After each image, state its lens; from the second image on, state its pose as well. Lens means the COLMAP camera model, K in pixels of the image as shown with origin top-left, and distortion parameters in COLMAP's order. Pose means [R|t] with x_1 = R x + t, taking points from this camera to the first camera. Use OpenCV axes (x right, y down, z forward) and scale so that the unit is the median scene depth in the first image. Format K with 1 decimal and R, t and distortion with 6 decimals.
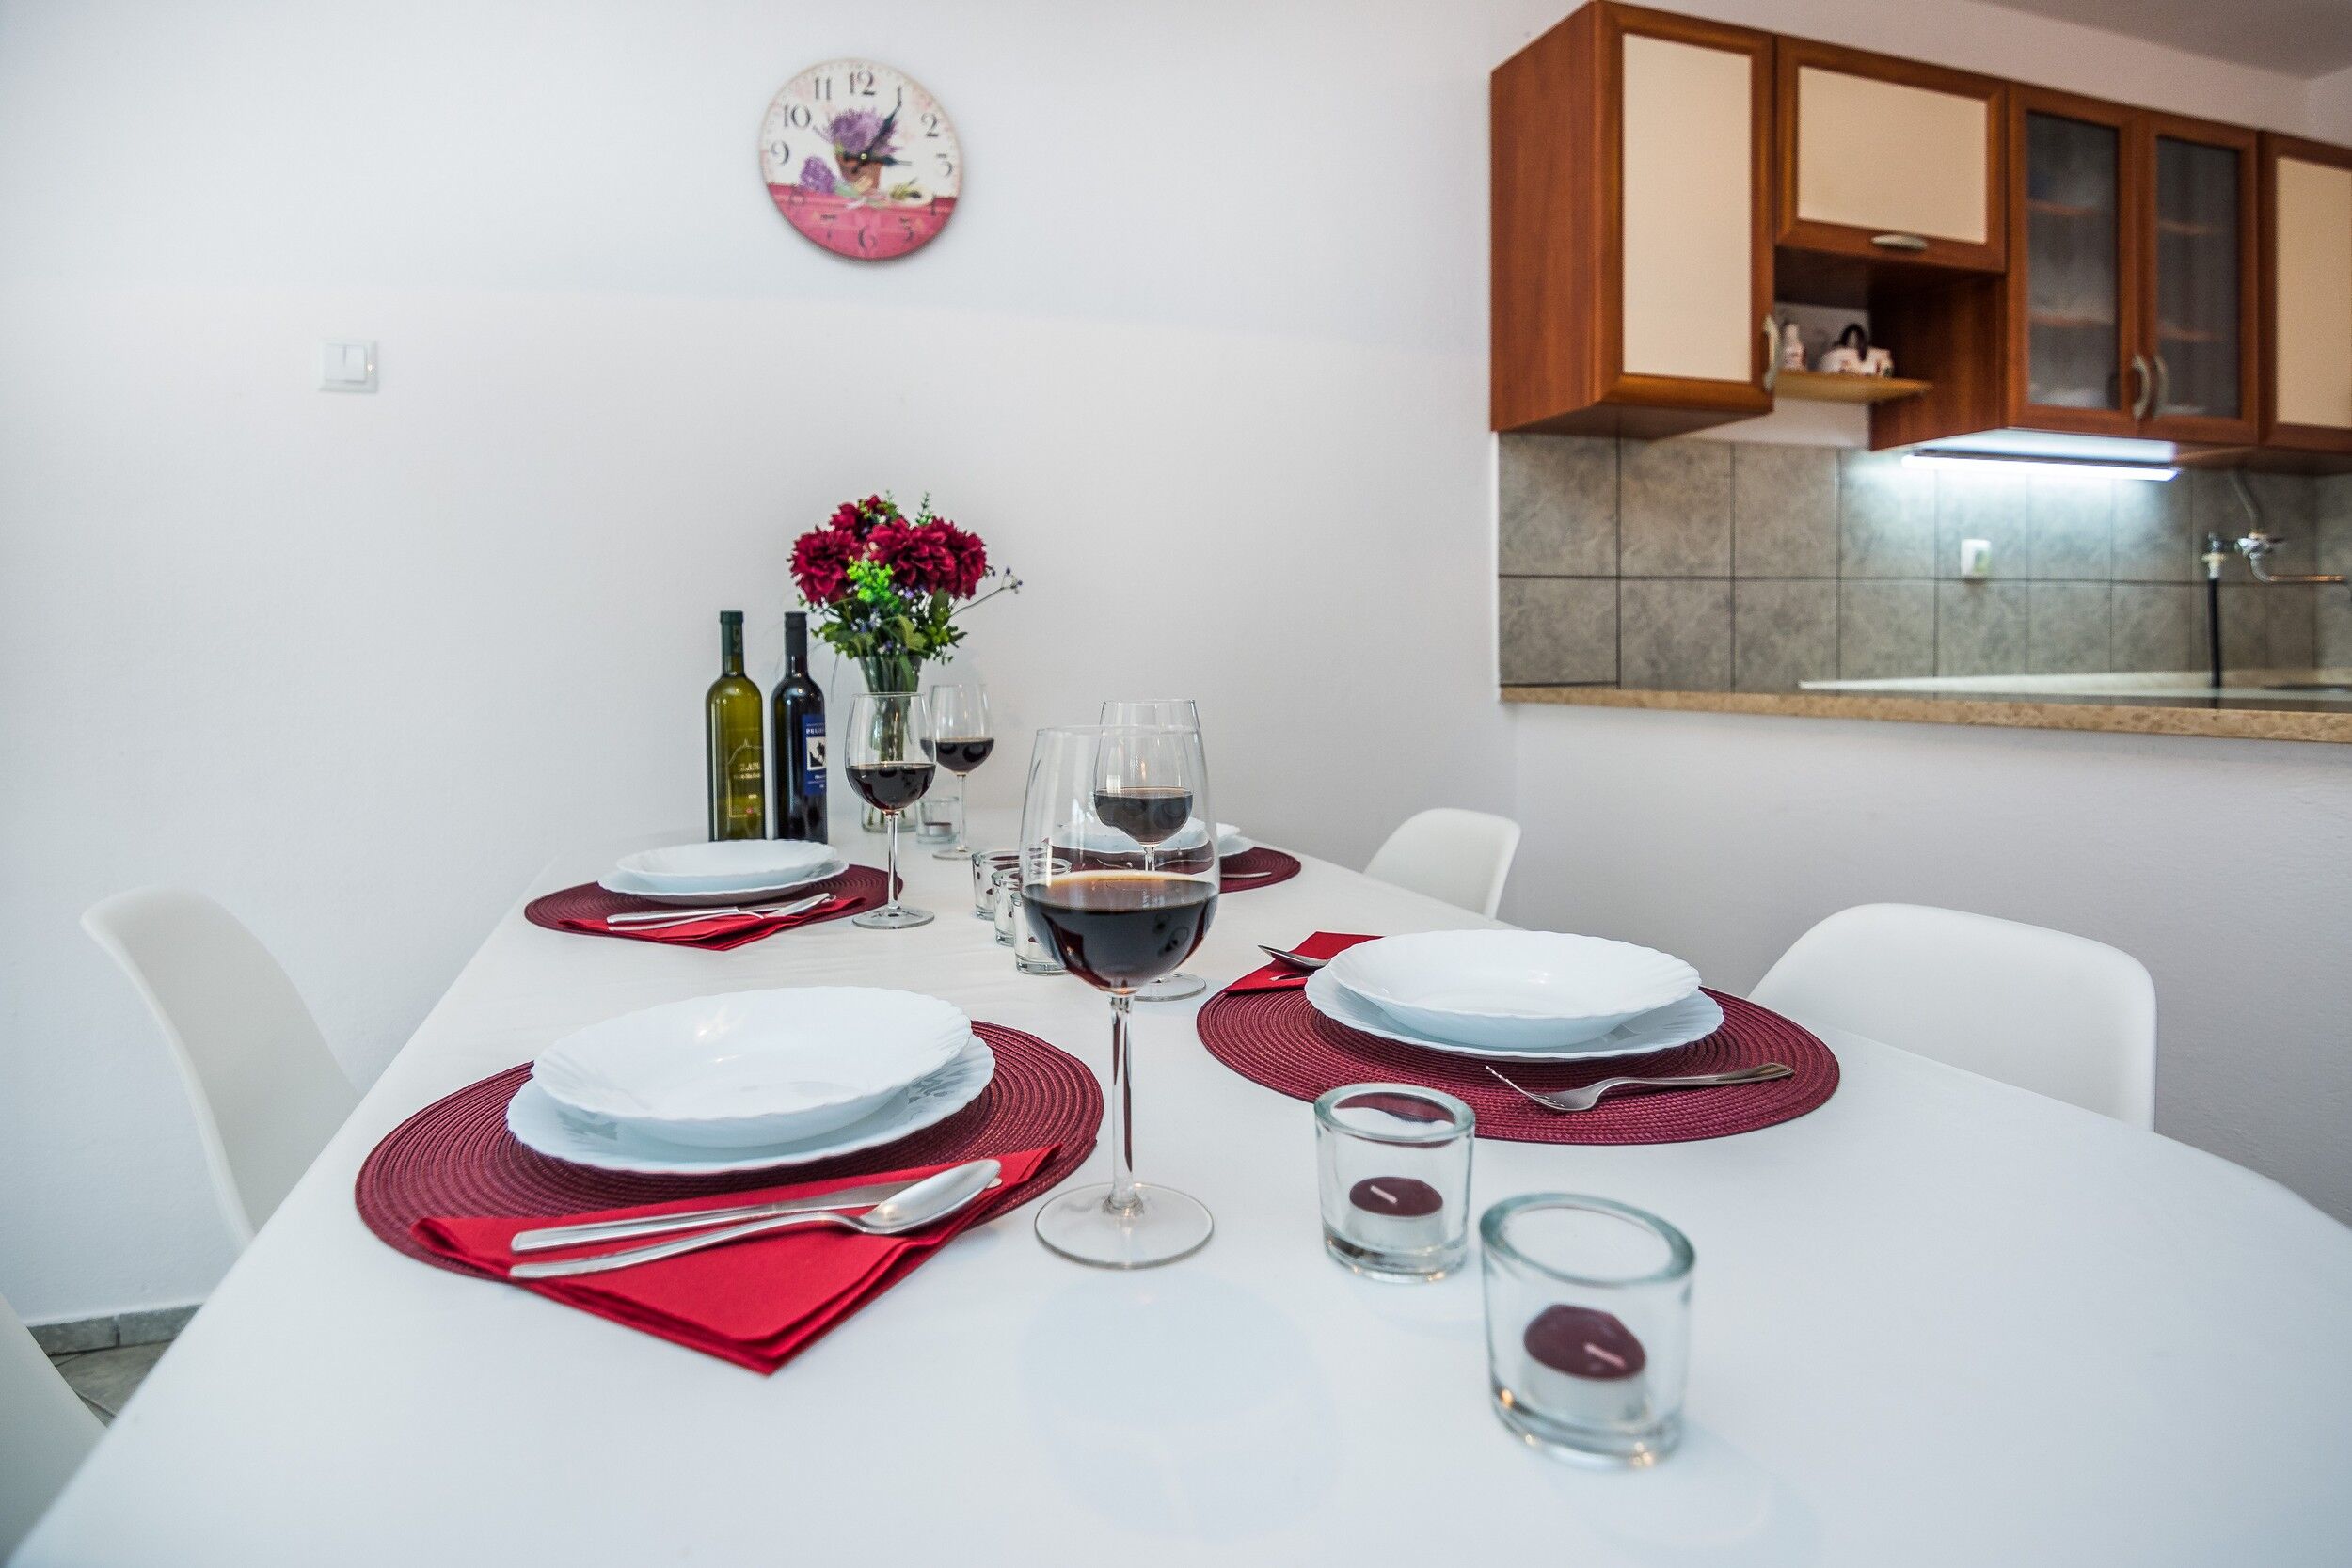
lens RADIAL K [[1210.8, 0, 1146.1], [0, 1210.8, 656.5], [0, 0, 1]] dist [-0.001755, -0.016982]
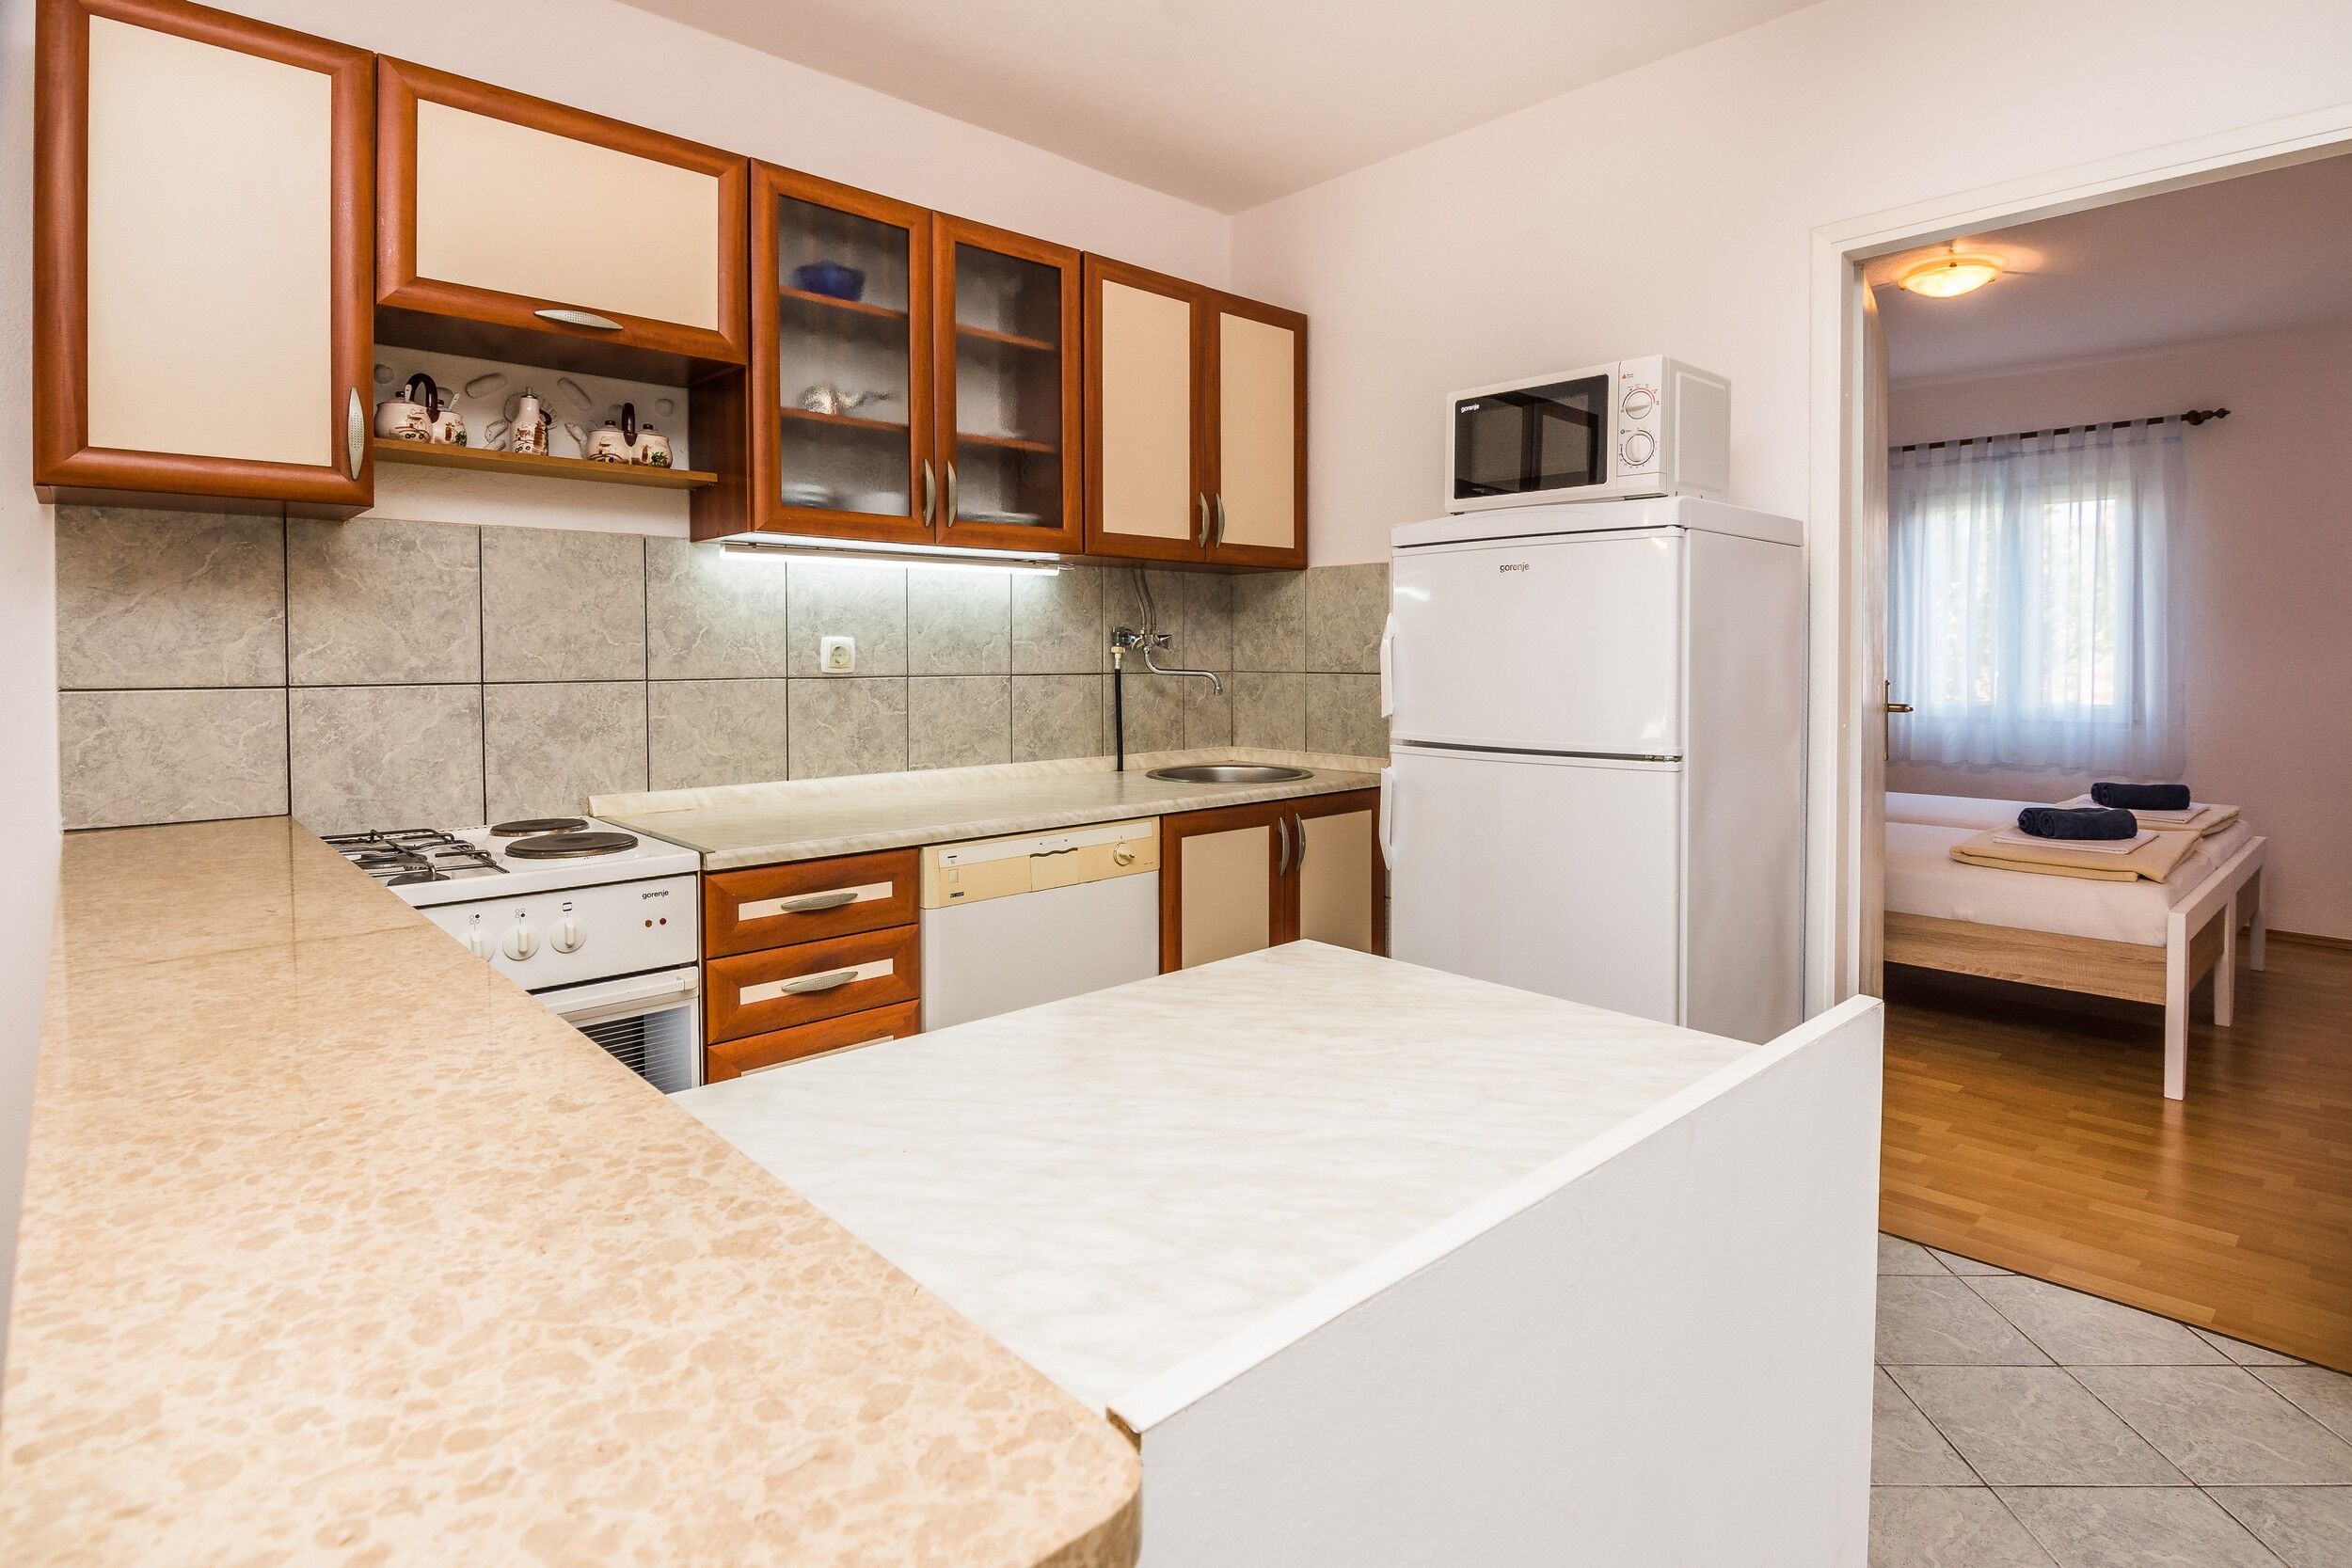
lens RADIAL K [[1223.8, 0, 1225.3], [0, 1223.8, 679.5], [0, 0, 1]] dist [-0.002615, -0.015516]
pose [[0.889615, -0.003816, 0.456695, 0.571609], [0.003980, 0.999992, 0.000604, -0.066990], [-0.456693, 0.001280, 0.889623, -0.021689]]
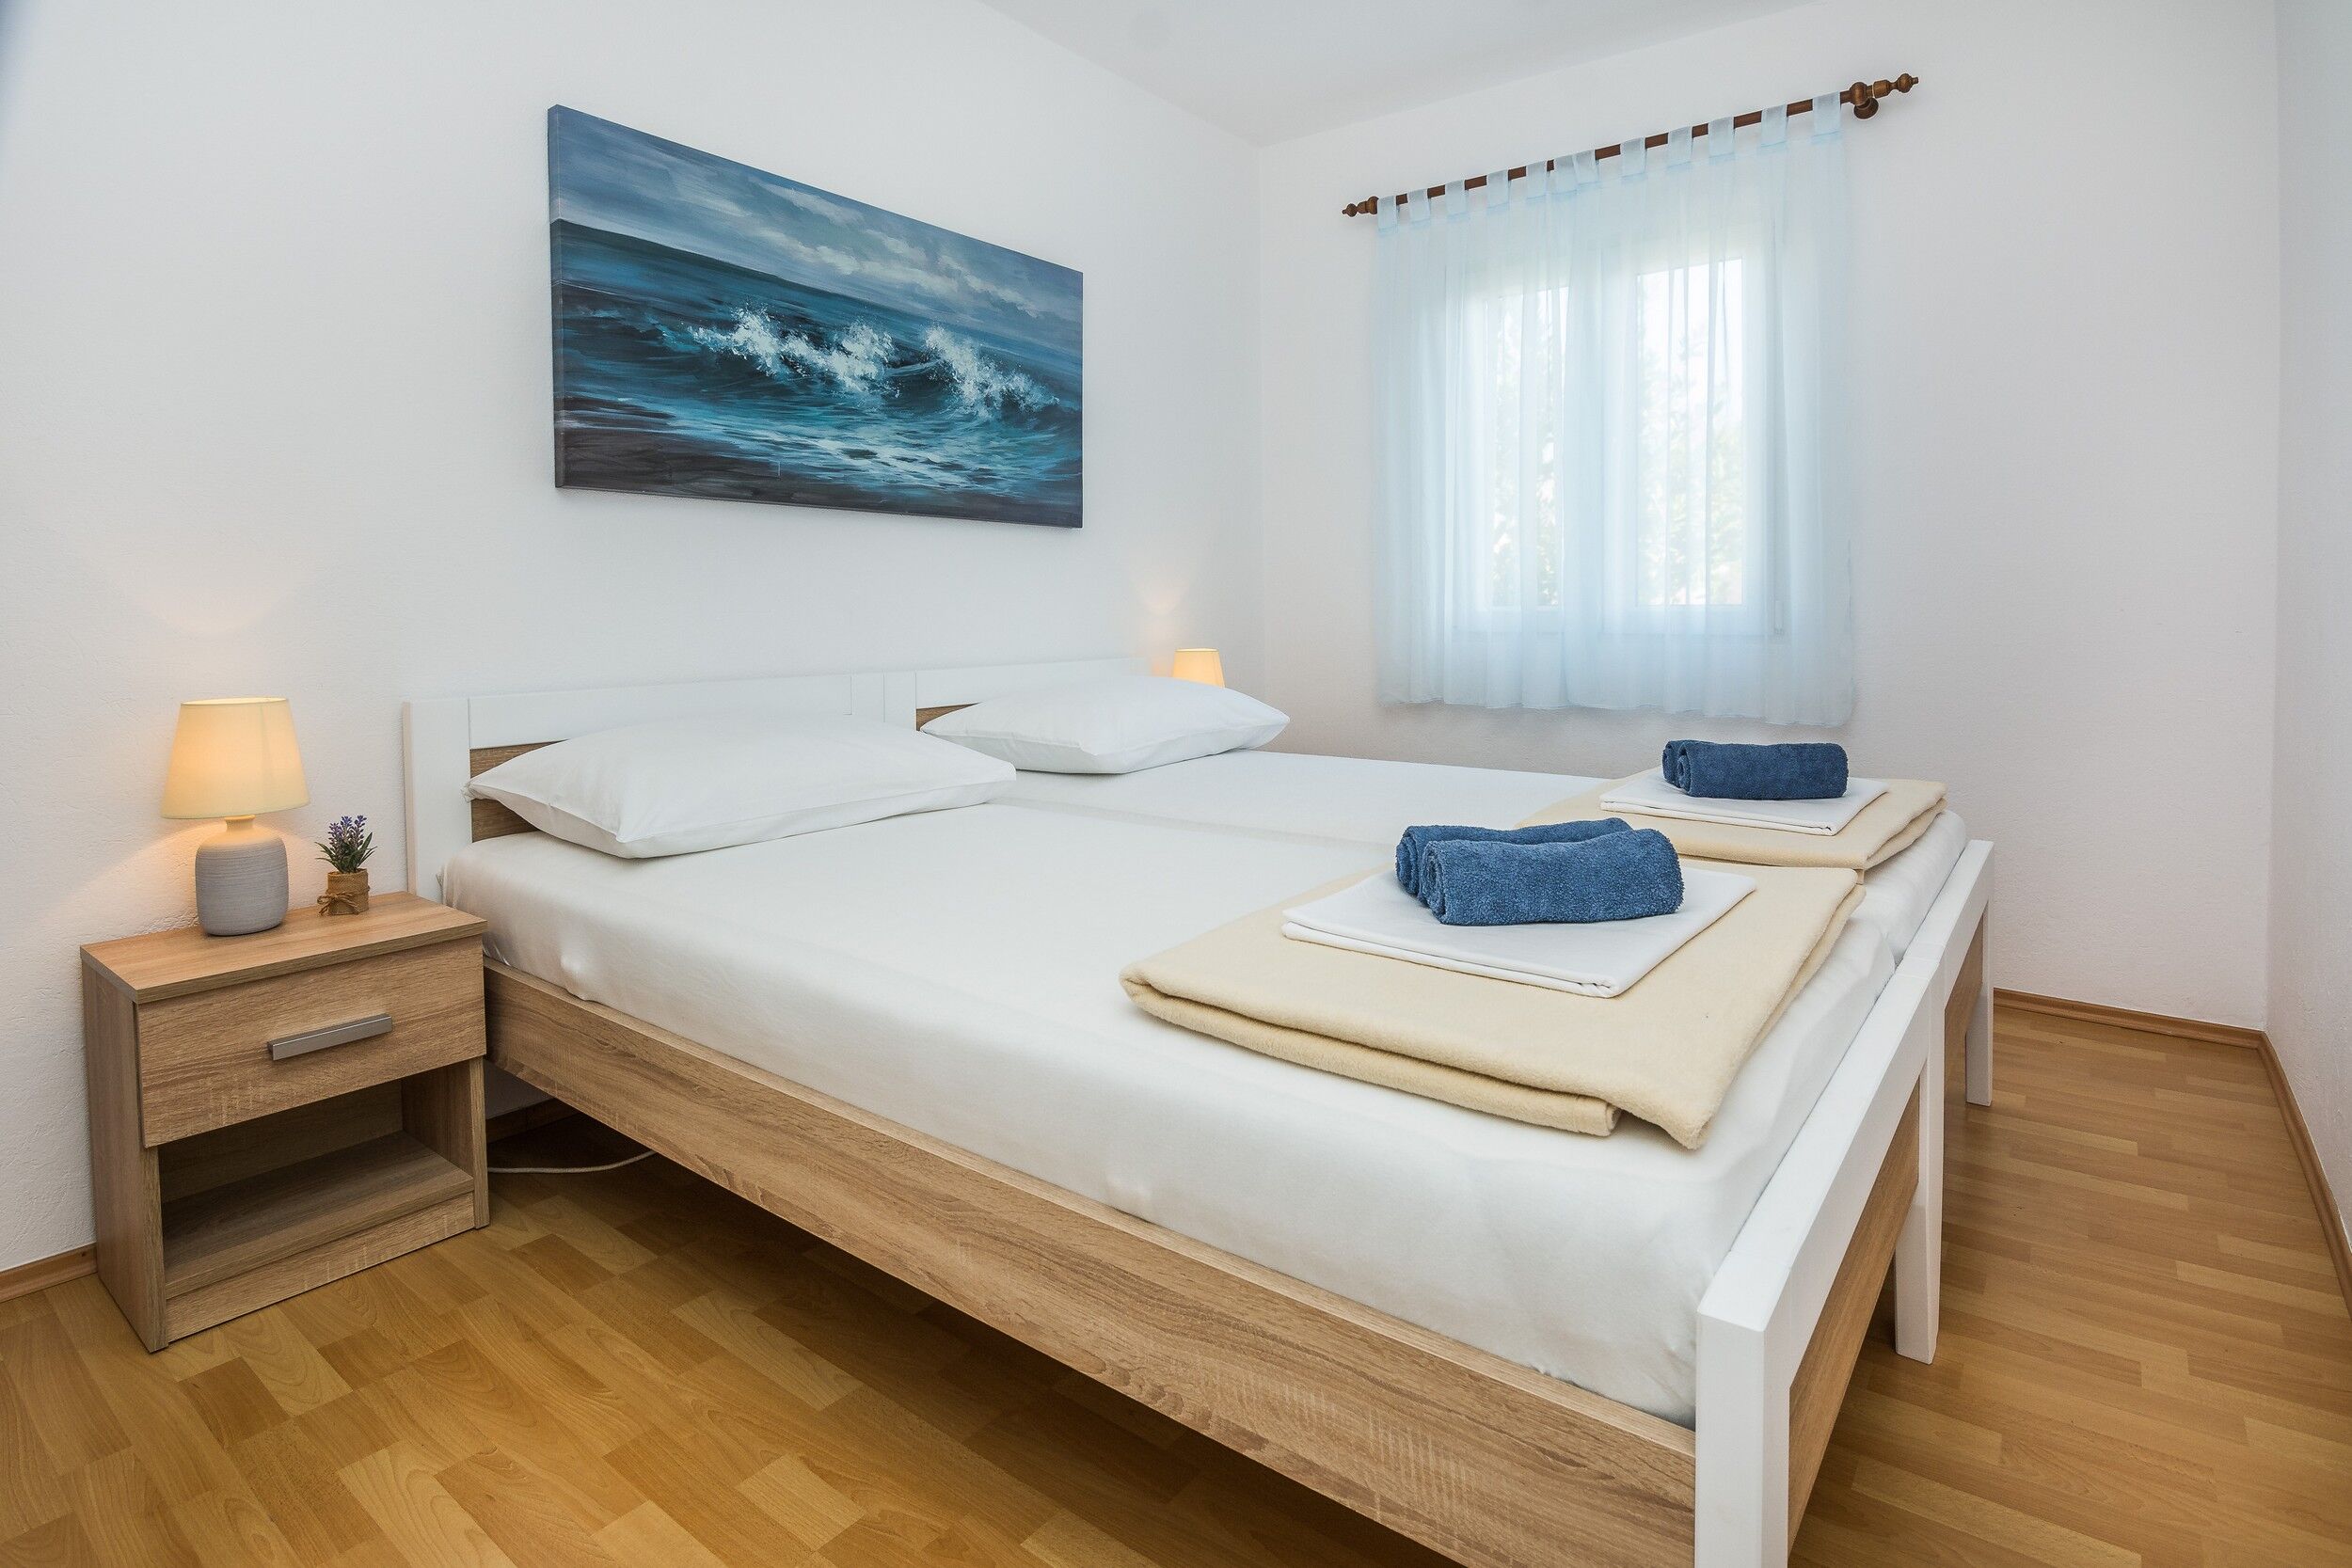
lens RADIAL K [[1210.8, 0, 1146.1], [0, 1210.8, 656.5], [0, 0, 1]] dist [-0.001755, -0.016982]
pose [[0.826204, -0.024025, 0.562858, 1.696154], [0.017324, 0.999701, 0.017242, 0.006666], [-0.563104, -0.004494, 0.826374, 0.465495]]
